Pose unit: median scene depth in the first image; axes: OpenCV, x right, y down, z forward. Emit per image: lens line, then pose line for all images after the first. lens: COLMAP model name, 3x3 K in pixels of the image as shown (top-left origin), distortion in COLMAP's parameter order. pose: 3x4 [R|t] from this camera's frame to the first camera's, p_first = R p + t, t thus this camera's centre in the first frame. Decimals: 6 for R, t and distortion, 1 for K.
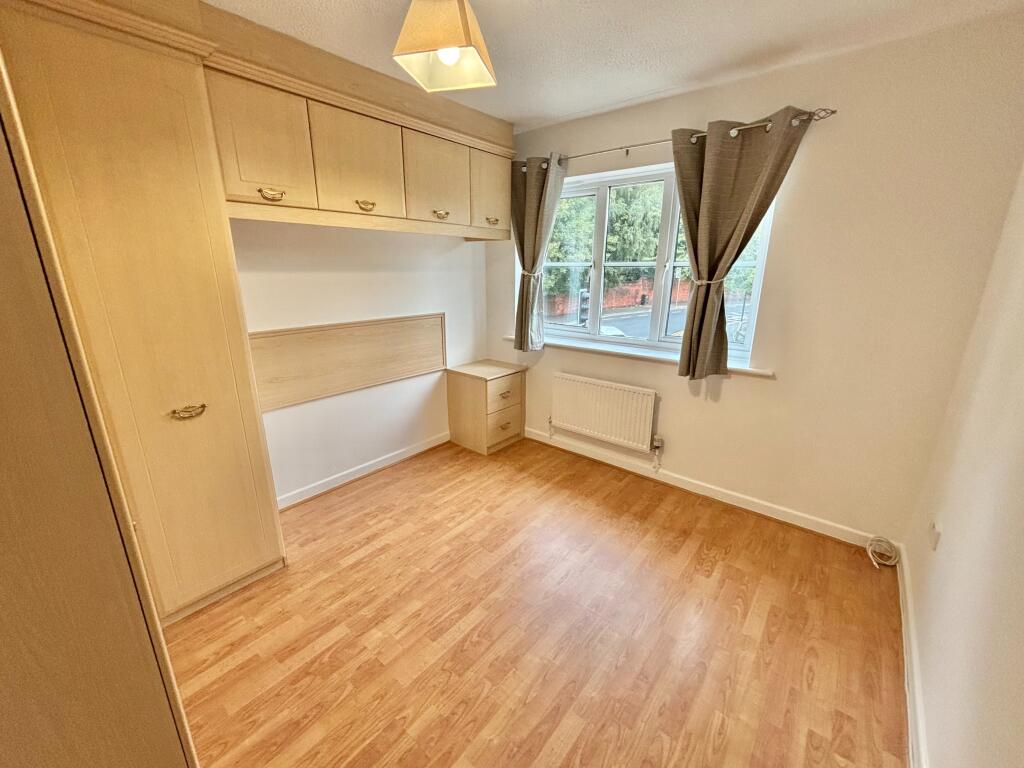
lens RADIAL K [[418.2, 0, 508.9], [0, 418.2, 386.9], [0, 0, 1]] dist [0.014886, -0.000462]
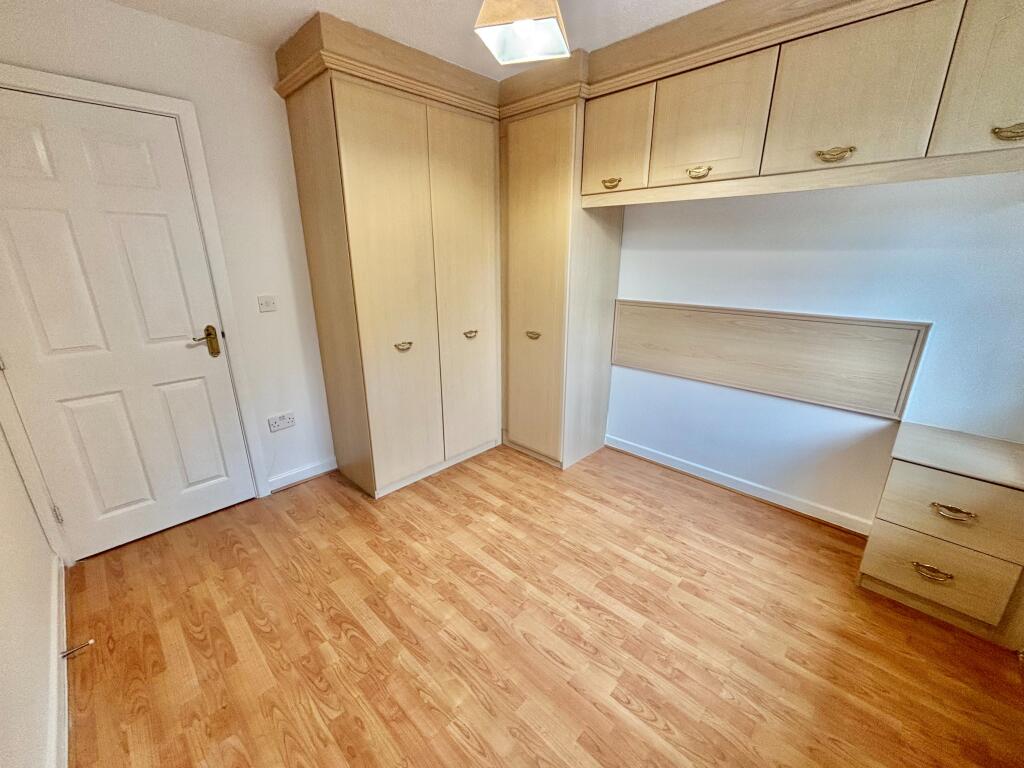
lens RADIAL K [[418.2, 0, 511.4], [0, 418.2, 385.1], [0, 0, 1]] dist [0.014886, -0.000462]
pose [[-0.068544, 0.300013, -0.951469, 0.740441], [-0.280353, 0.909489, 0.306973, -0.204861], [0.957447, 0.287788, 0.021769, 0.809980]]
